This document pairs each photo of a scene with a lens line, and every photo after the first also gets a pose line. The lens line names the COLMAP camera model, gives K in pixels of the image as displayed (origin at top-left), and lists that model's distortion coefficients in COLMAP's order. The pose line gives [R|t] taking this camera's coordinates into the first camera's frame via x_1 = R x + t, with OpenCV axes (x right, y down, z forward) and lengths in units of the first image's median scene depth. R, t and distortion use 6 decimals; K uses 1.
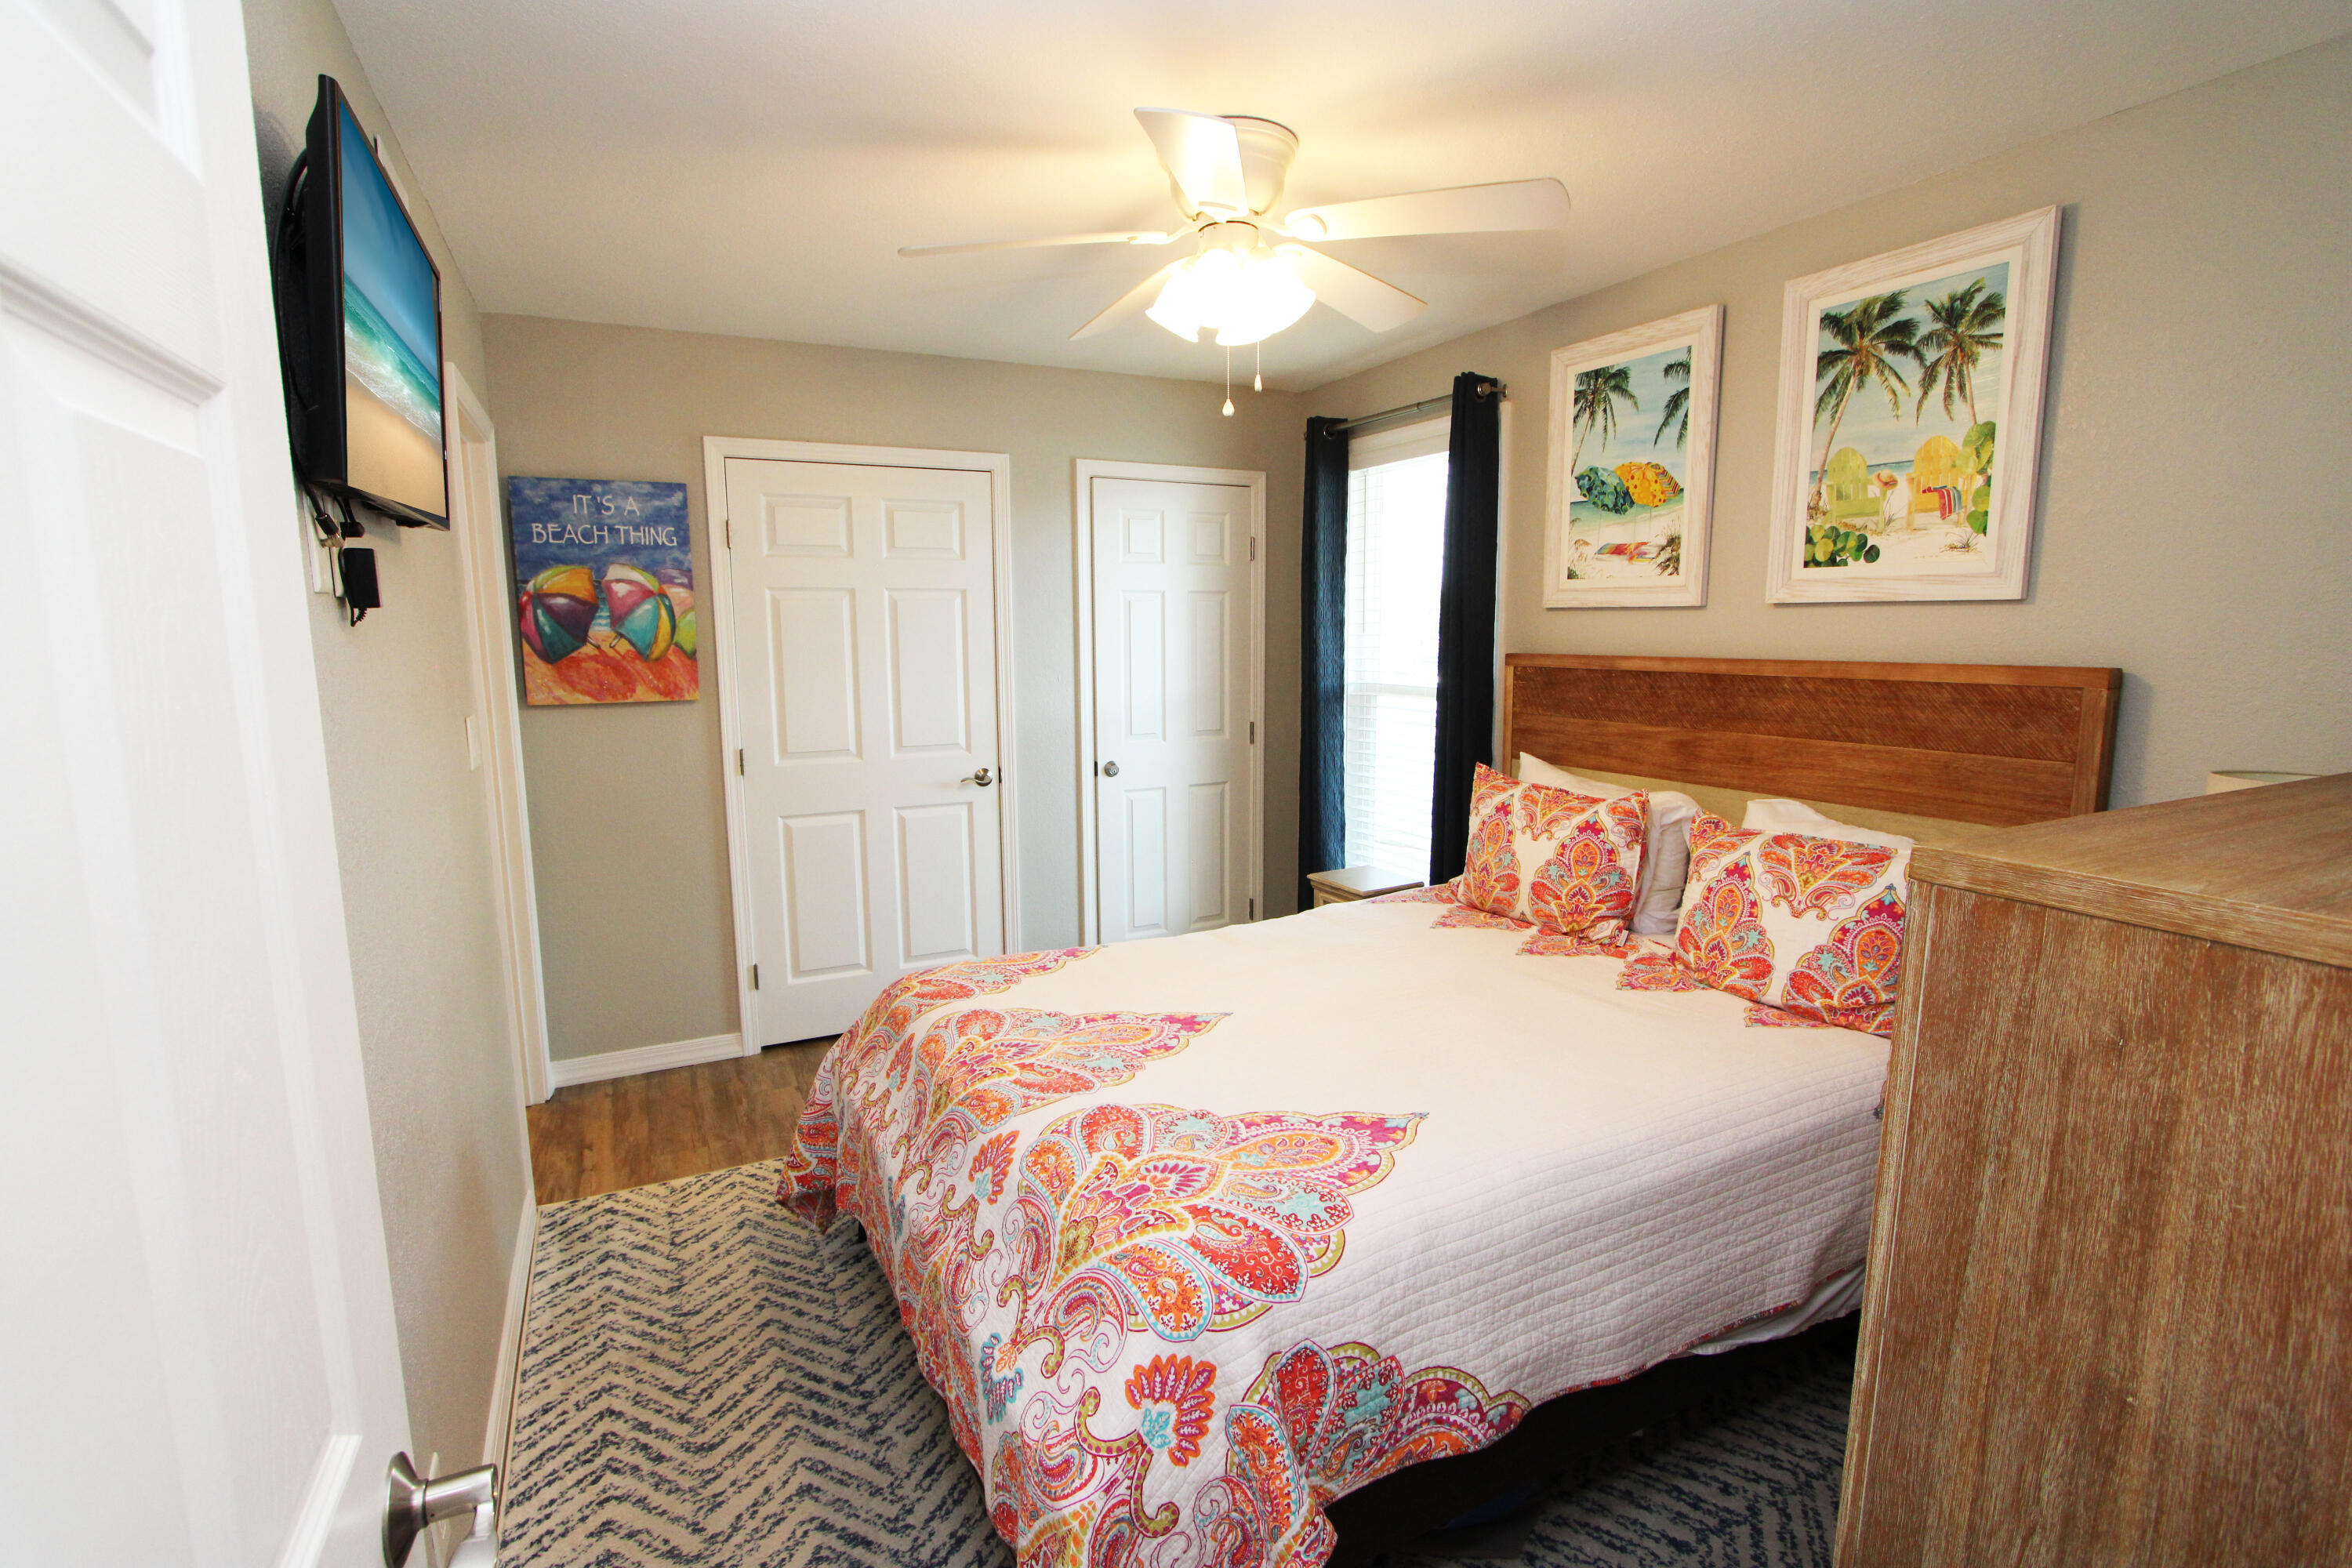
lens RADIAL K [[1090.6, 0, 1170.0], [0, 1090.6, 790.8], [0, 0, 1]] dist [-0.018578, 0.003801]
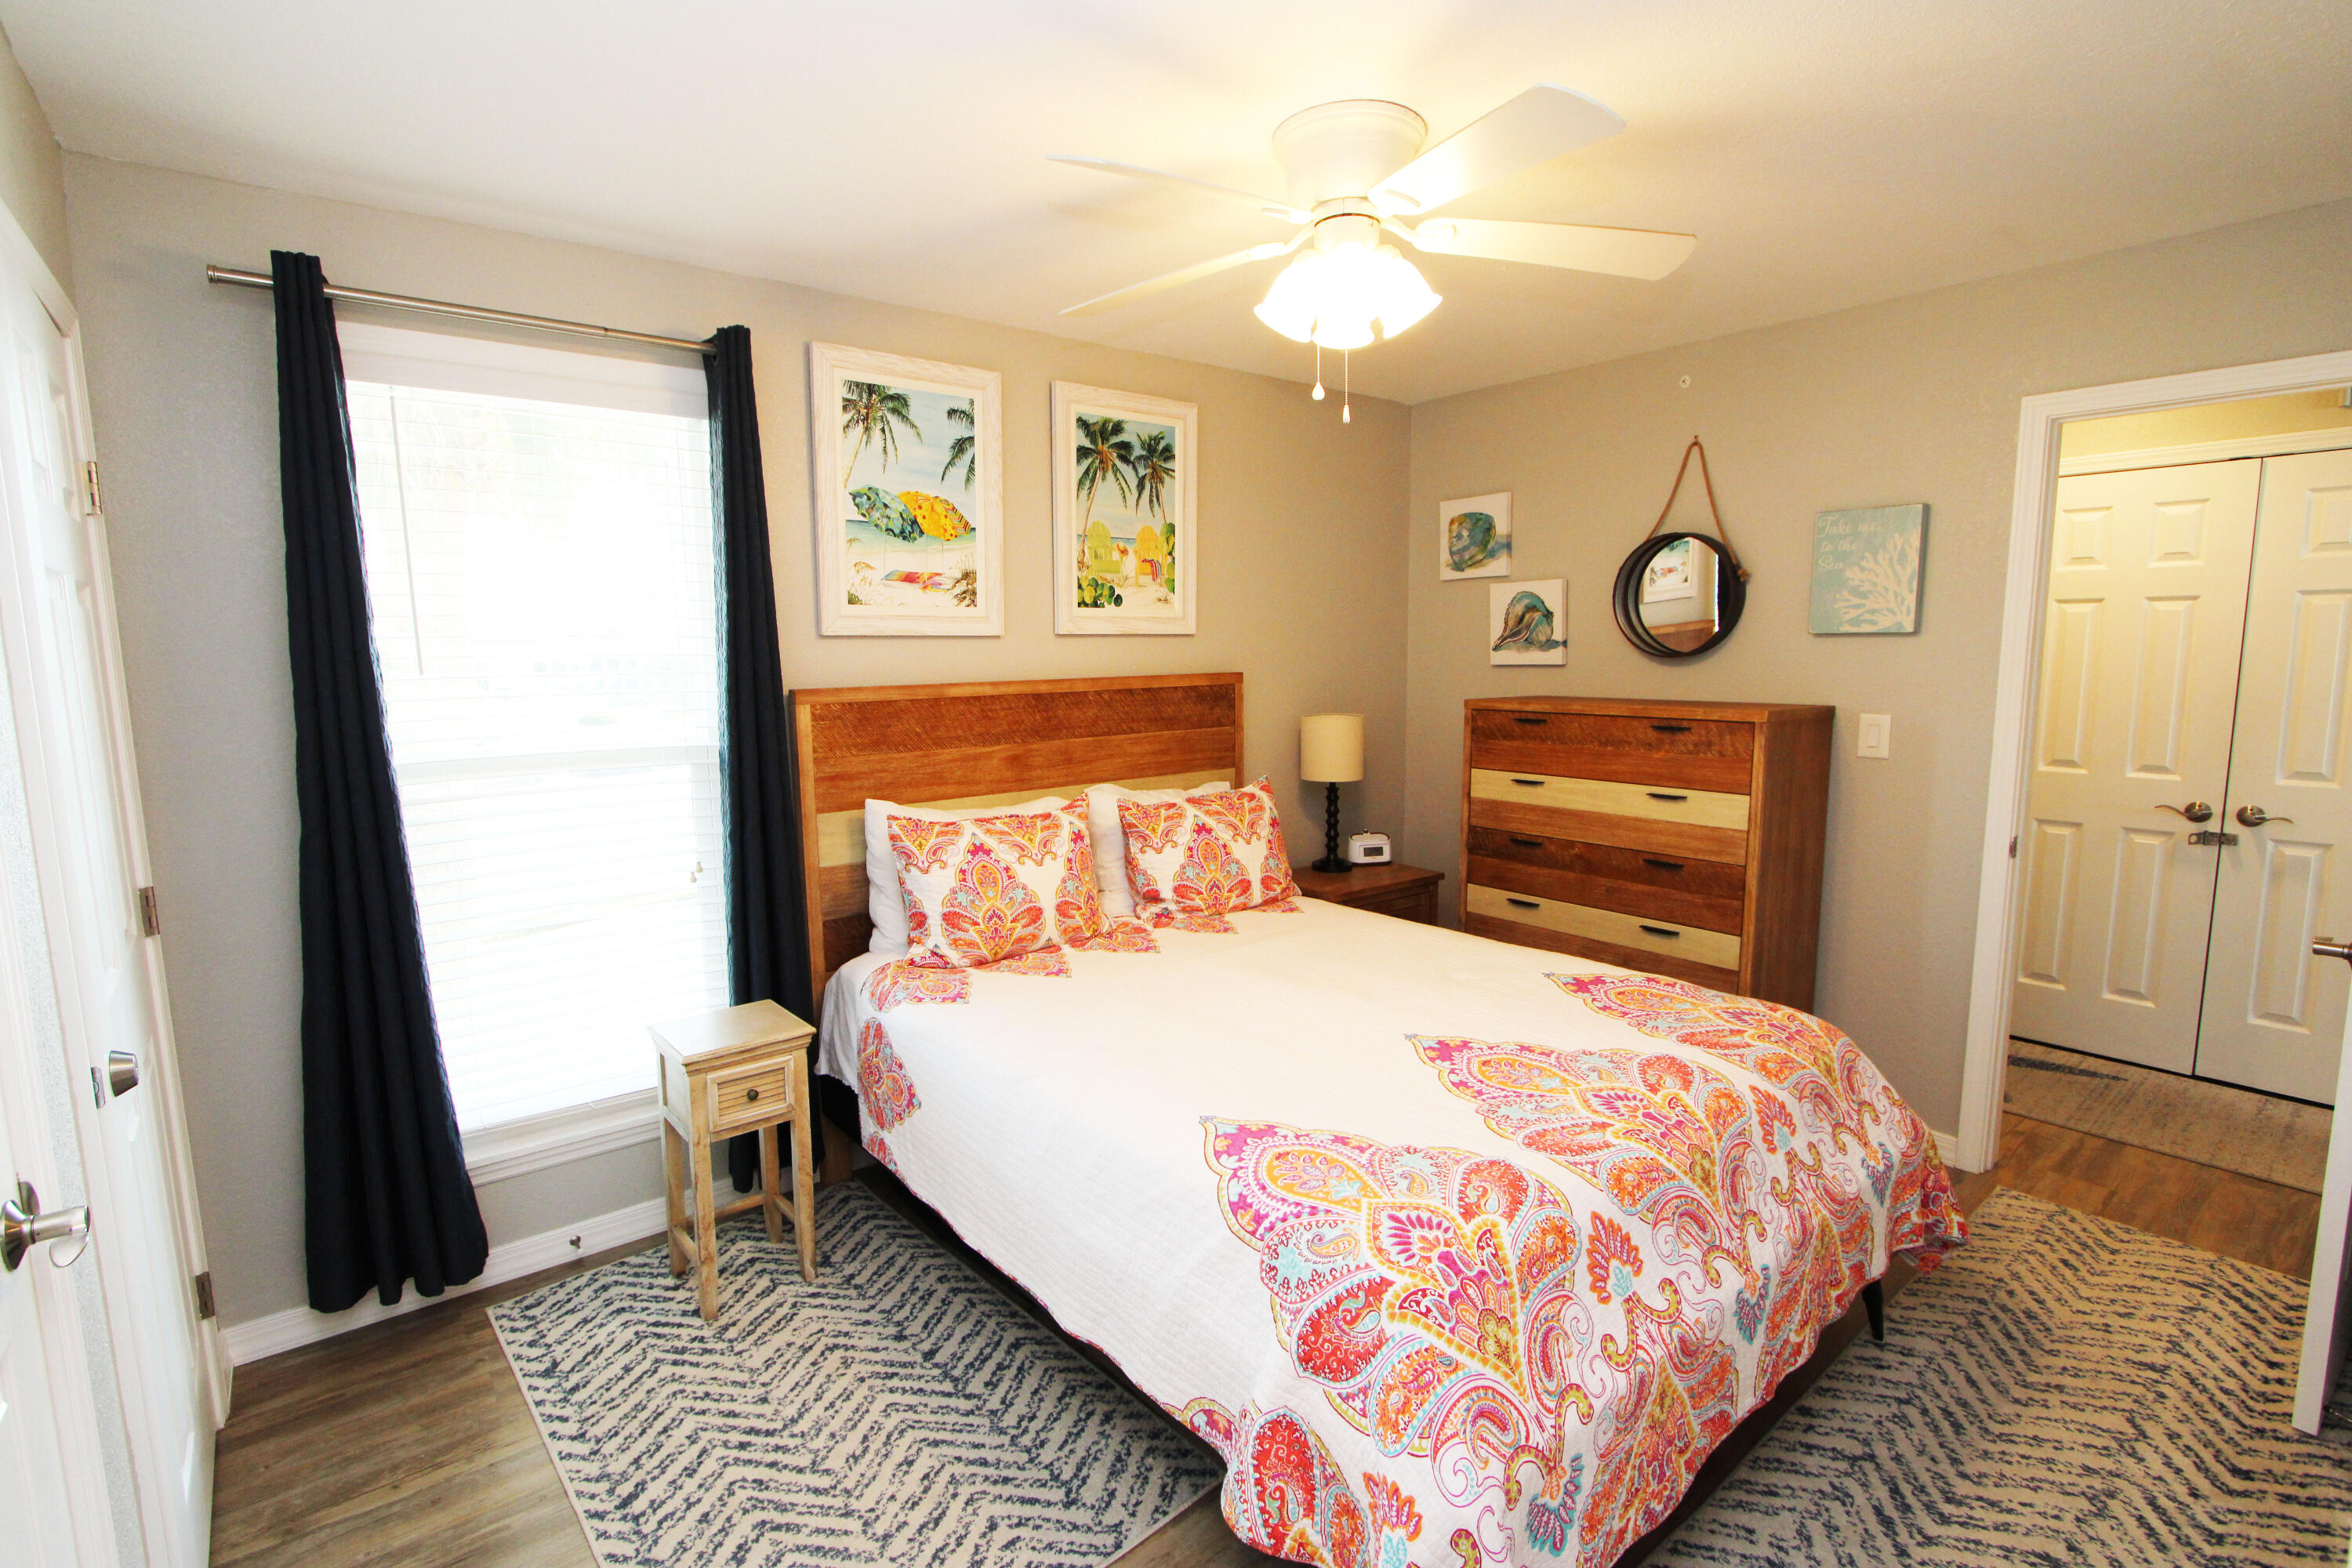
lens RADIAL K [[1090.6, 0, 1168.2], [0, 1090.6, 786.5], [0, 0, 1]] dist [-0.018578, 0.003801]
pose [[-0.205235, -0.115390, 0.971887, -0.742576], [0.161107, 0.975496, 0.149840, -0.177683], [-0.965362, 0.187330, -0.181615, 1.192287]]
